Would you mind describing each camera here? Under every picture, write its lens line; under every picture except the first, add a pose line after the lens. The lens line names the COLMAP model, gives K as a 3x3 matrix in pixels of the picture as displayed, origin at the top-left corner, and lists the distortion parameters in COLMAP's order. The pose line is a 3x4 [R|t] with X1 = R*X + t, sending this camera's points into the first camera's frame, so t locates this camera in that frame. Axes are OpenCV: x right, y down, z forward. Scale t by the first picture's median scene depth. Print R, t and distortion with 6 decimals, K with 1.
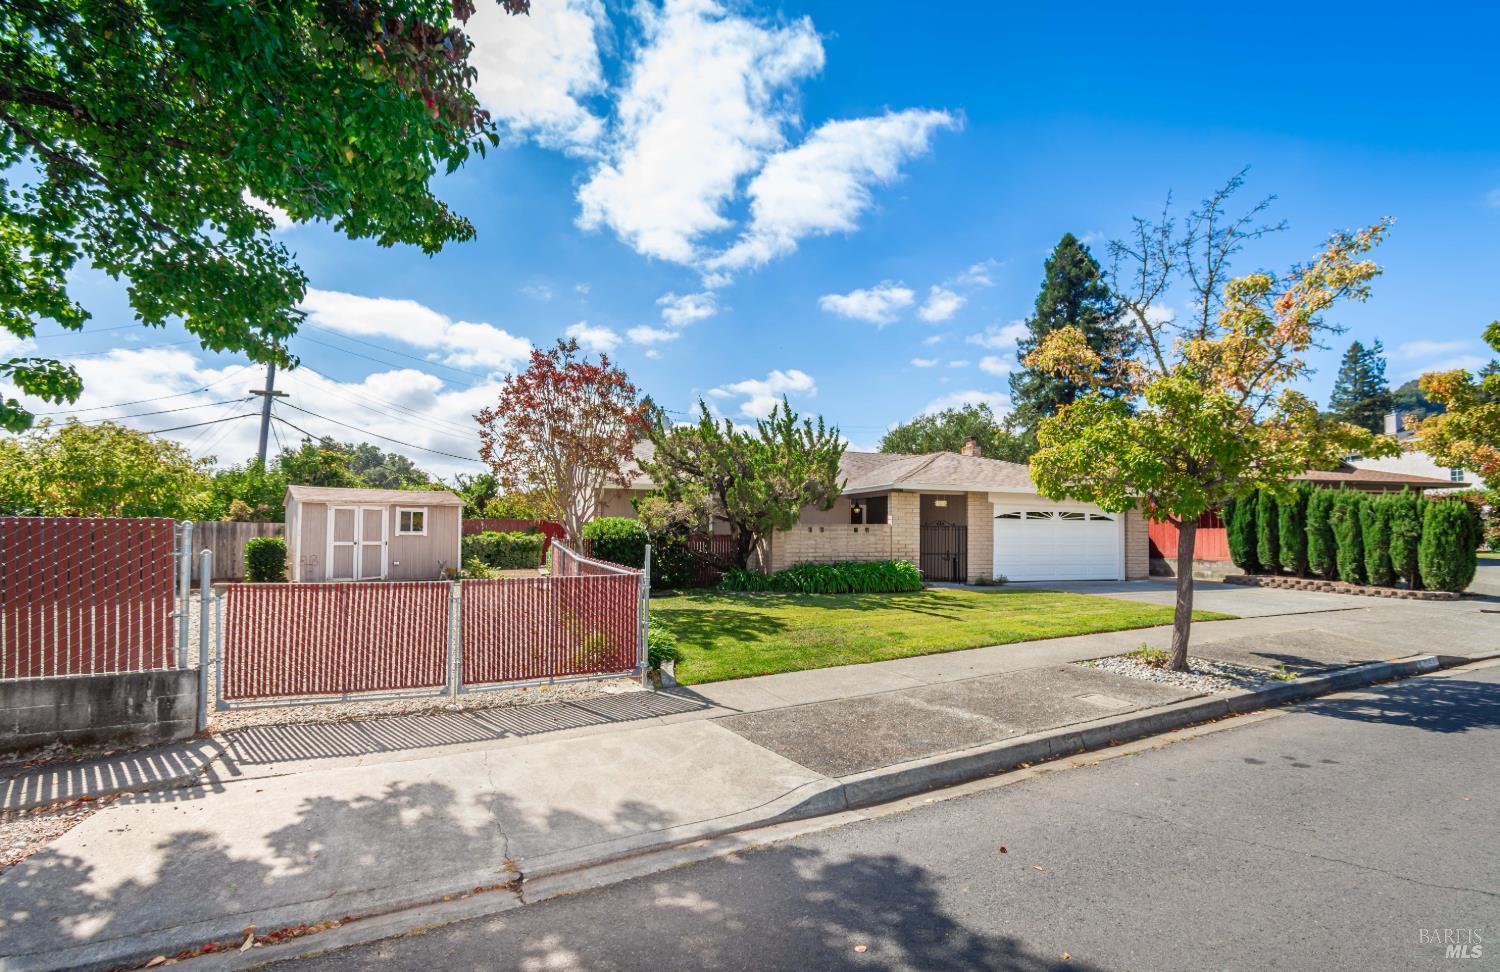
lens RADIAL K [[662.1, 0, 764.8], [0, 662.1, 516.8], [0, 0, 1]] dist [0.005285, 0.000106]
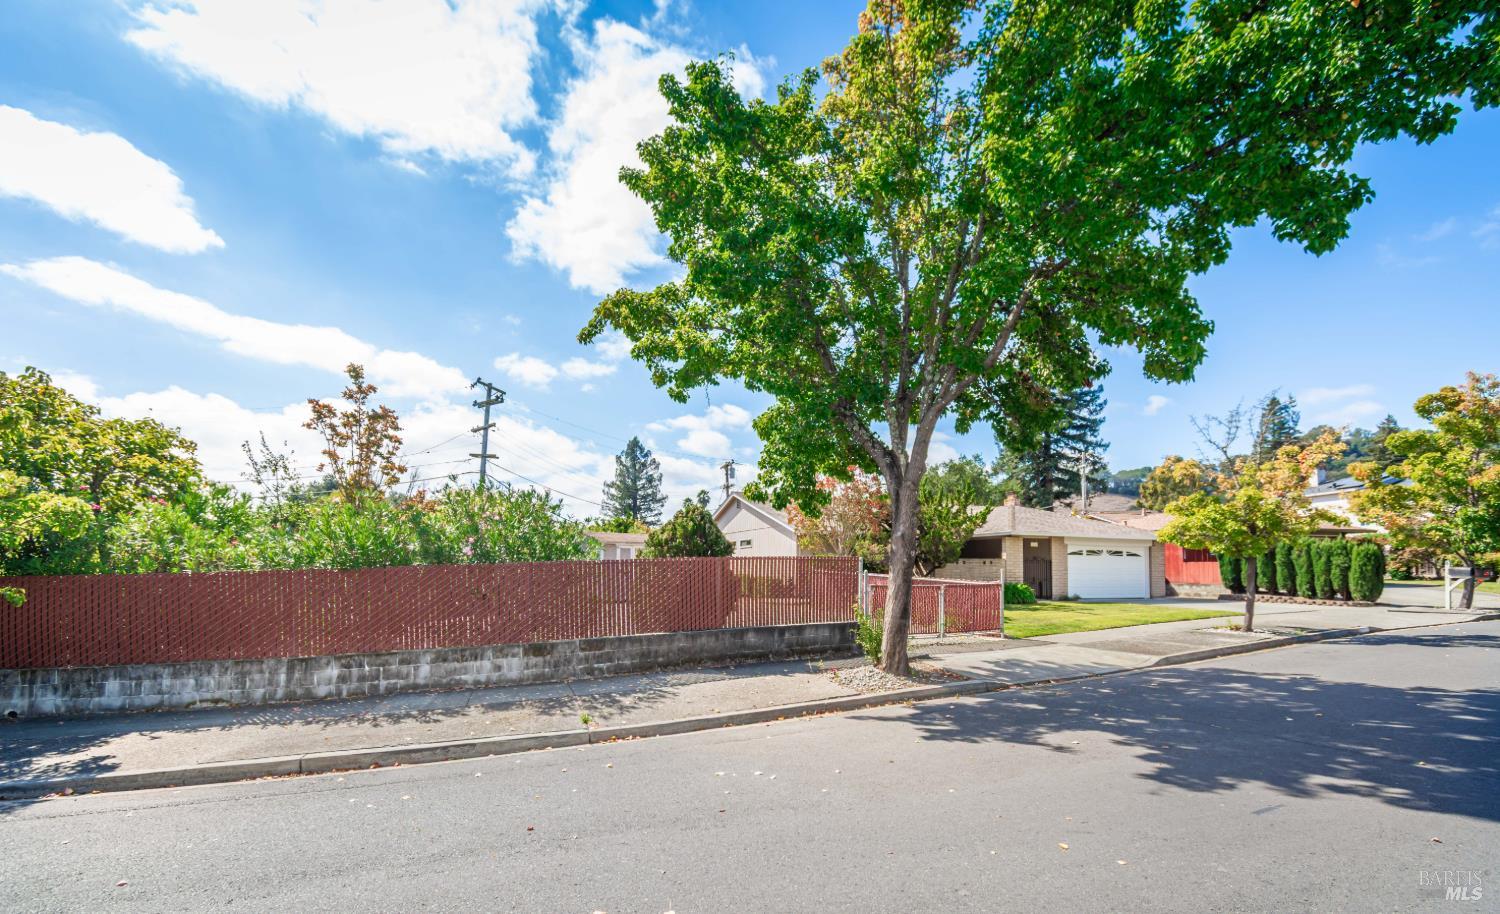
lens RADIAL K [[651.9, 0, 740.2], [0, 651.9, 540.7], [0, 0, 1]] dist [-0.001443, 0.000144]
pose [[0.999001, 0.002058, 0.044638, -0.455429], [-0.001323, 0.999863, -0.016475, -0.003974], [-0.044665, 0.016400, 0.998867, -0.411920]]
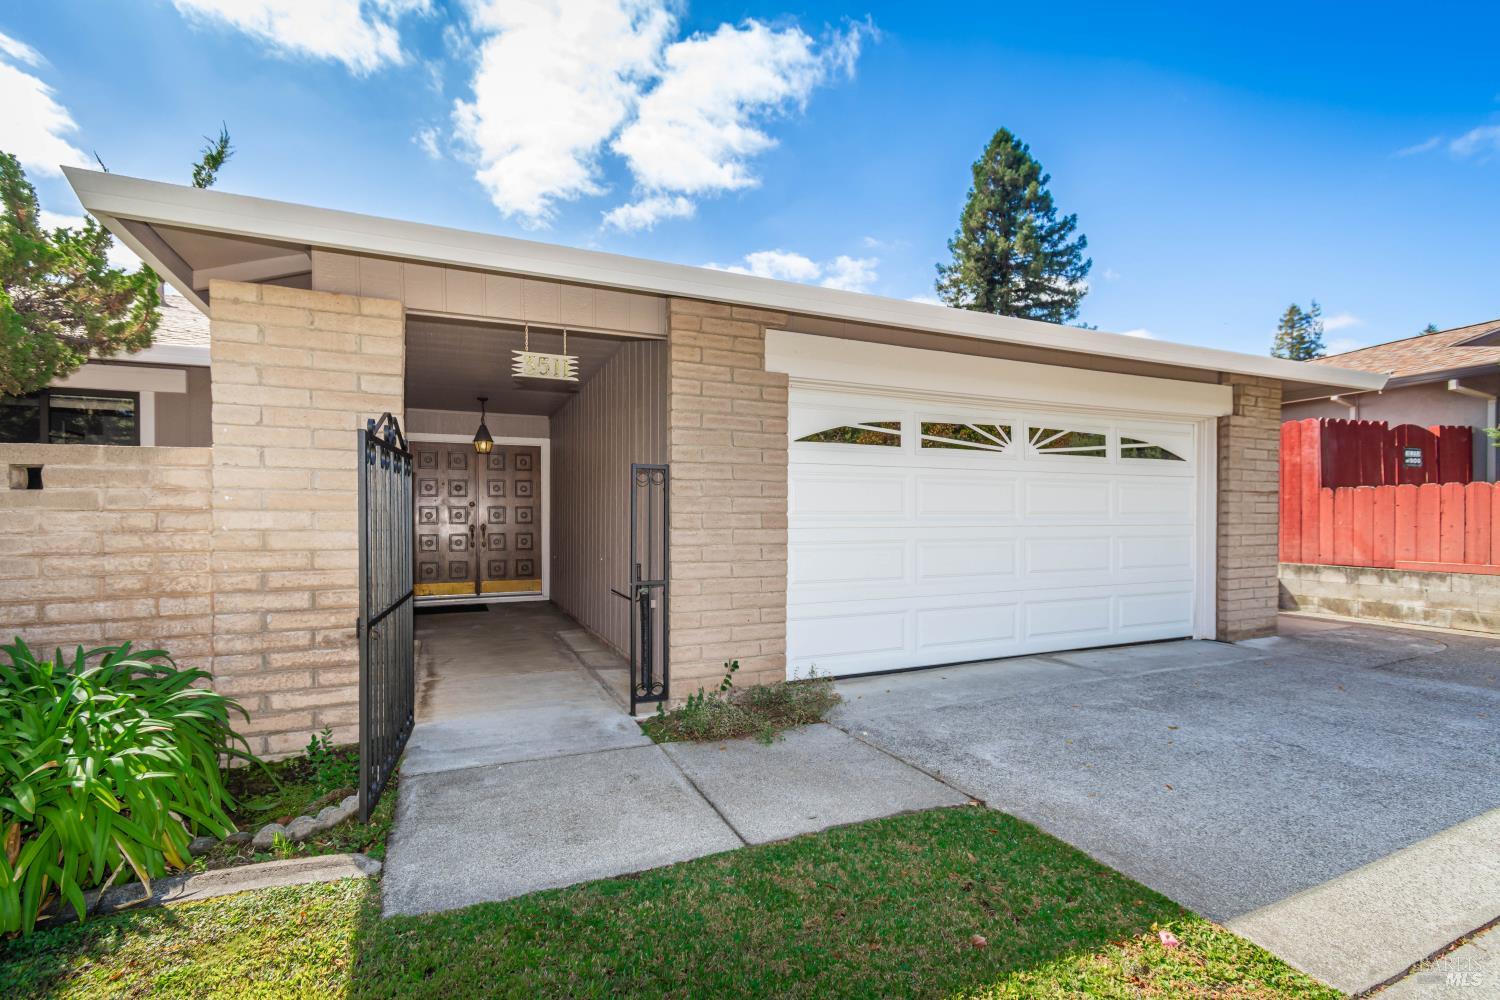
lens RADIAL K [[667.3, 0, 741.9], [0, 667.3, 528.8], [0, 0, 1]] dist [0.003714, -0.000140]
pose [[0.997337, -0.011442, 0.072033, 0.324580], [0.008246, 0.998975, 0.044519, 0.026912], [-0.072468, -0.043806, 0.996408, 0.785992]]
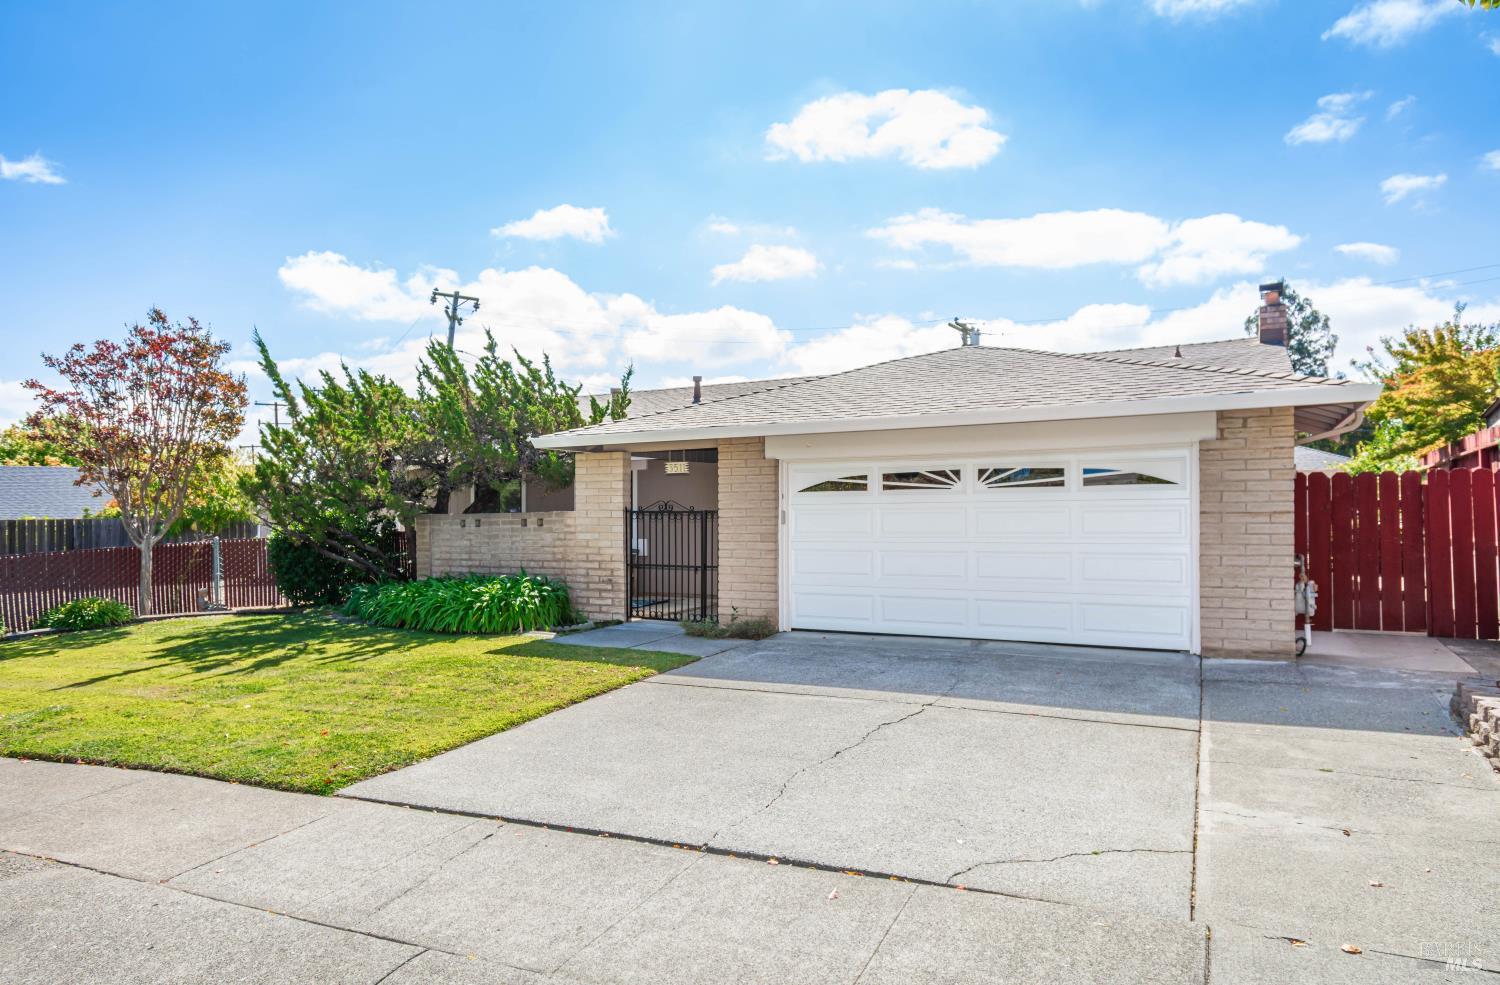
lens RADIAL K [[905.9, 0, 749.7], [0, 905.9, 512.1], [0, 0, 1]] dist [-0.002643, -0.000540]
pose [[0.674438, -0.015680, -0.738165, 0.839862], [0.037355, 0.999219, 0.012905, 0.007486], [0.737386, -0.036278, 0.674496, 0.586333]]
